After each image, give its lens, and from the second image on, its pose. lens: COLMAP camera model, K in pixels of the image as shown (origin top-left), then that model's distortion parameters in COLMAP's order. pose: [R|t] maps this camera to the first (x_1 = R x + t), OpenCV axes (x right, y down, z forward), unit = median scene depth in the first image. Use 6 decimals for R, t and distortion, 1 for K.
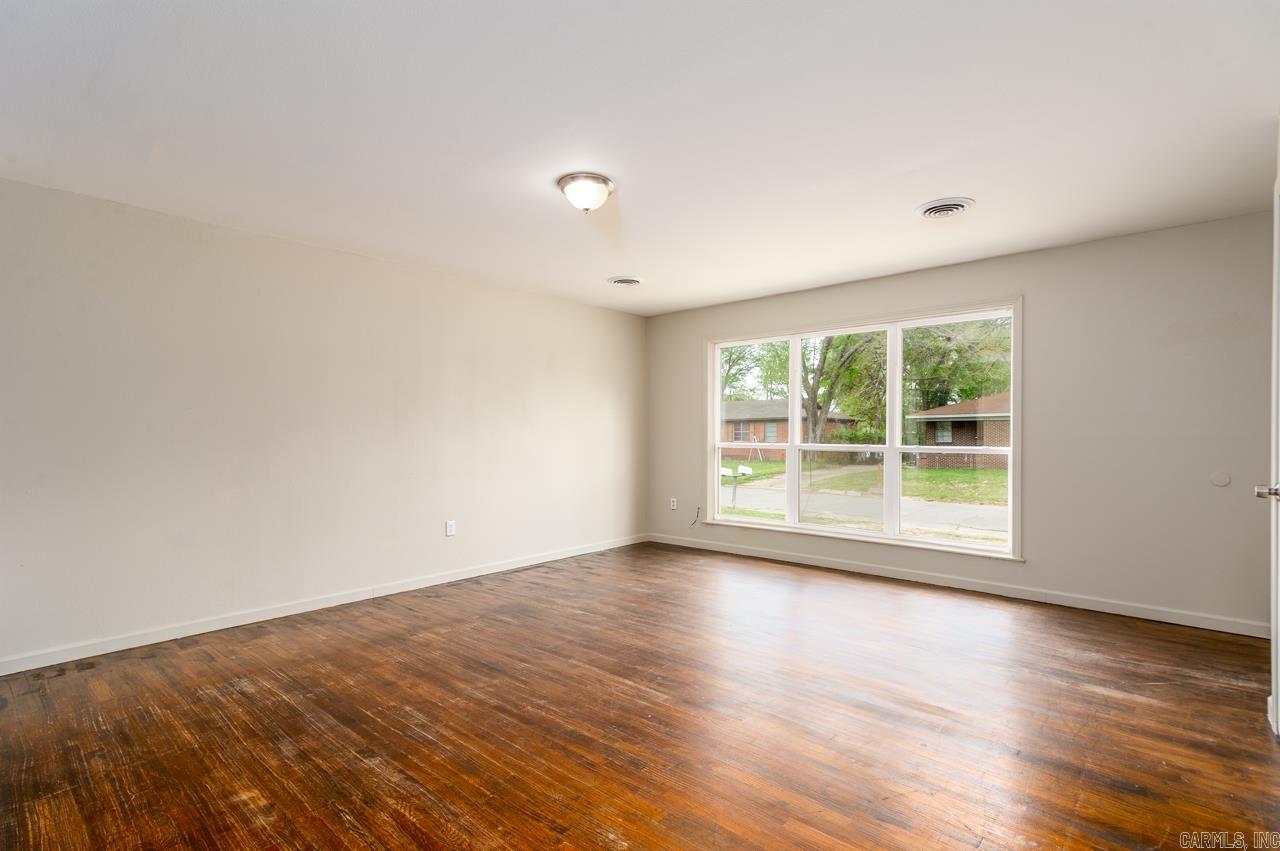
lens RADIAL K [[636.2, 0, 640.0], [0, 636.2, 425.5], [0, 0, 1]] dist [0.015477, 0.000358]
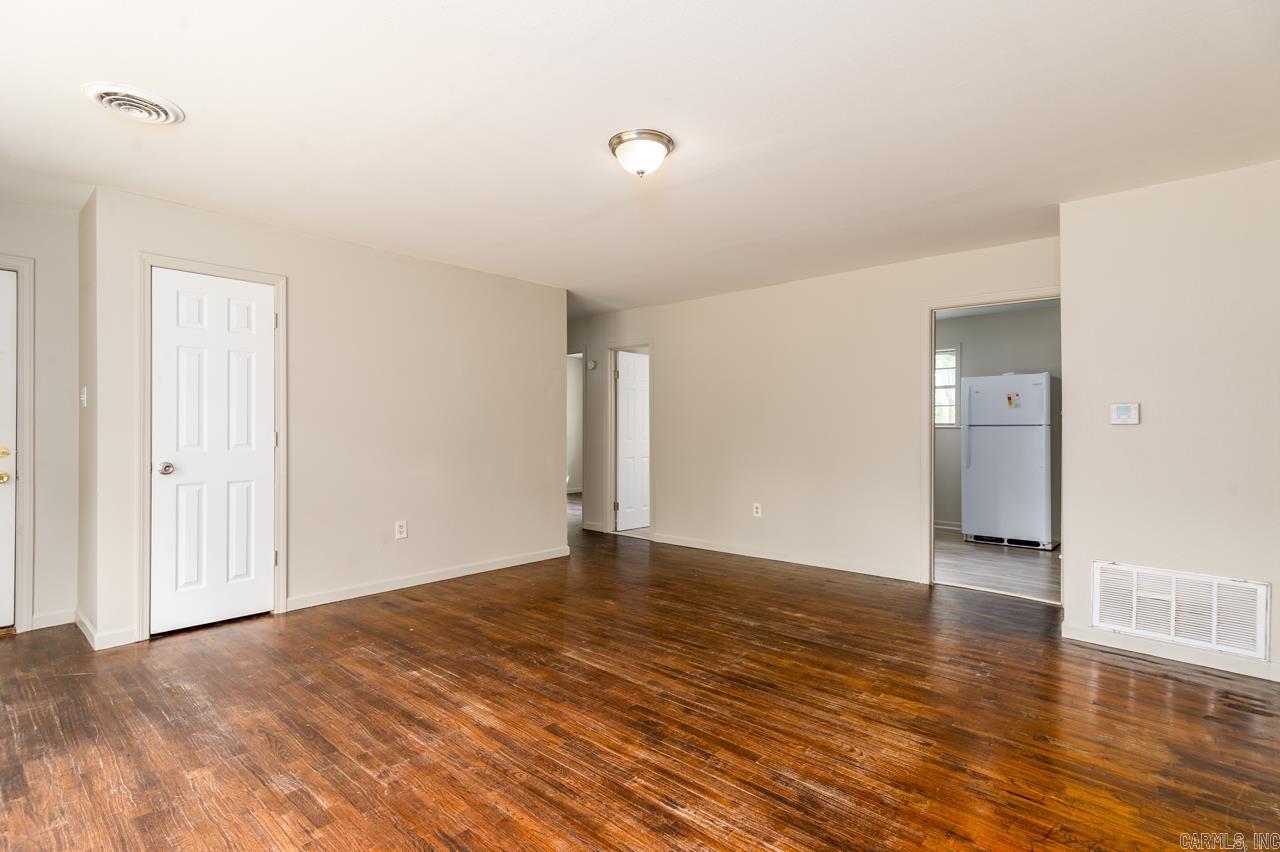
lens RADIAL K [[636.2, 0, 640.0], [0, 636.2, 426.0], [0, 0, 1]] dist [0.015477, 0.000358]
pose [[-0.999990, 0.000174, -0.004359, -0.082525], [0.000256, 0.999822, -0.018883, 0.026981], [0.004355, -0.018884, -0.999812, 2.002579]]
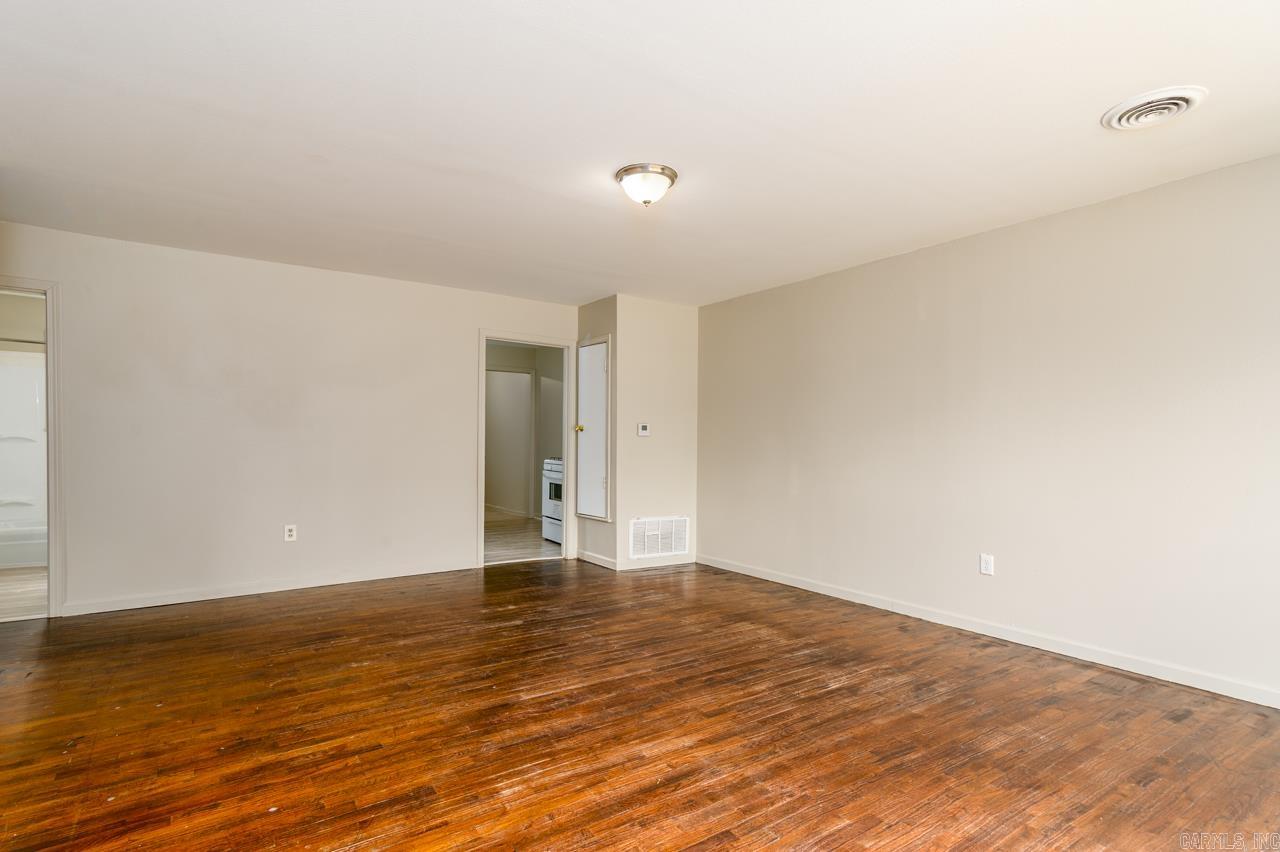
lens RADIAL K [[619.0, 0, 644.9], [0, 619.0, 439.7], [0, 0, 1]] dist [0.012378, -0.000054]
pose [[-0.231026, -0.000594, -0.972947, 0.876795], [0.005160, 0.999985, -0.001835, 0.017428], [0.972934, -0.005444, -0.231020, 1.299572]]
